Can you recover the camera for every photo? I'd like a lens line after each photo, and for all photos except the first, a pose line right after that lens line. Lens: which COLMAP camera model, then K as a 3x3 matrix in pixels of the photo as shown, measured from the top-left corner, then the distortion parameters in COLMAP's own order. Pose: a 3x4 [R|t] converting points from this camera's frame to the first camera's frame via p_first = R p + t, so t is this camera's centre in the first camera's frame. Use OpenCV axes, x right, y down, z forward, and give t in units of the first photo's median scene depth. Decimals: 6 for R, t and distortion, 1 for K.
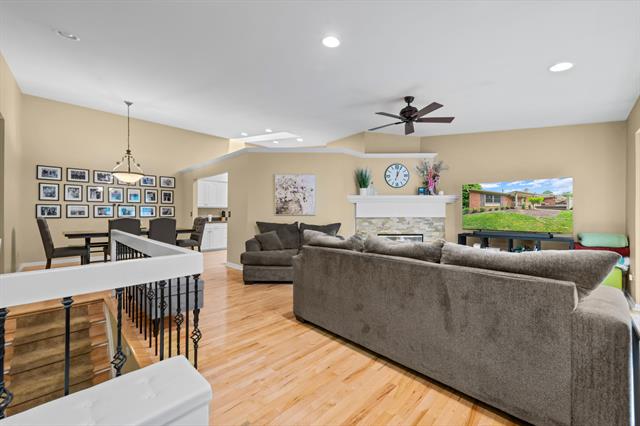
lens RADIAL K [[247.2, 0, 320.0], [0, 247.2, 213.0], [0, 0, 1]] dist [0.002477, 0.000145]
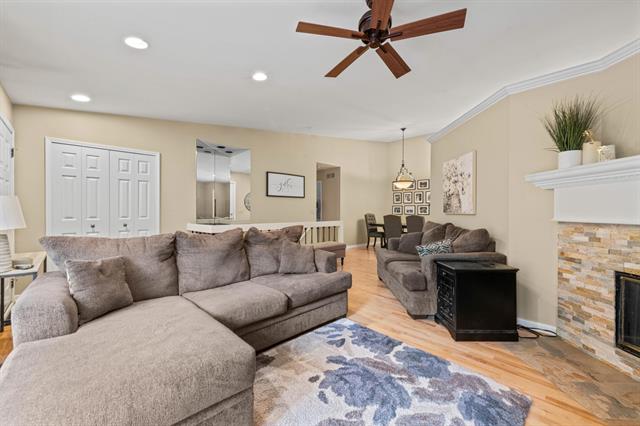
lens RADIAL K [[252.9, 0, 320.0], [0, 252.9, 213.0], [0, 0, 1]] dist [0.001215, 0.000112]
pose [[-0.021090, 0.006422, -0.999757, 0.616224], [0.000666, 0.999979, 0.006409, 0.000072], [0.999777, -0.000530, -0.021094, 0.601343]]
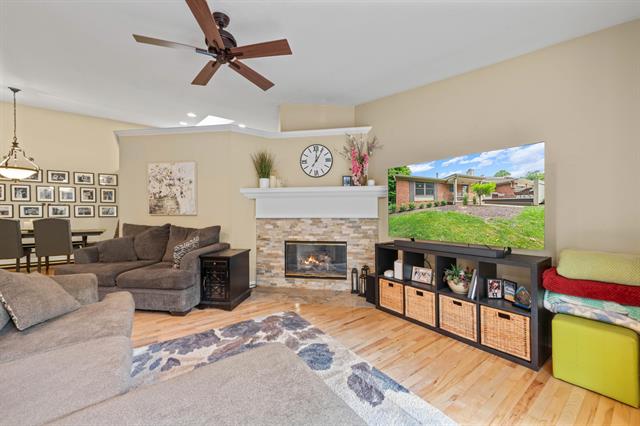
lens RADIAL K [[247.2, 0, 320.0], [0, 247.2, 213.0], [0, 0, 1]] dist [0.002477, 0.000145]
pose [[0.987501, -0.002060, -0.157599, 0.462461], [0.002456, 0.999994, 0.002322, 0.001152], [0.157594, -0.002681, 0.987500, 0.300950]]
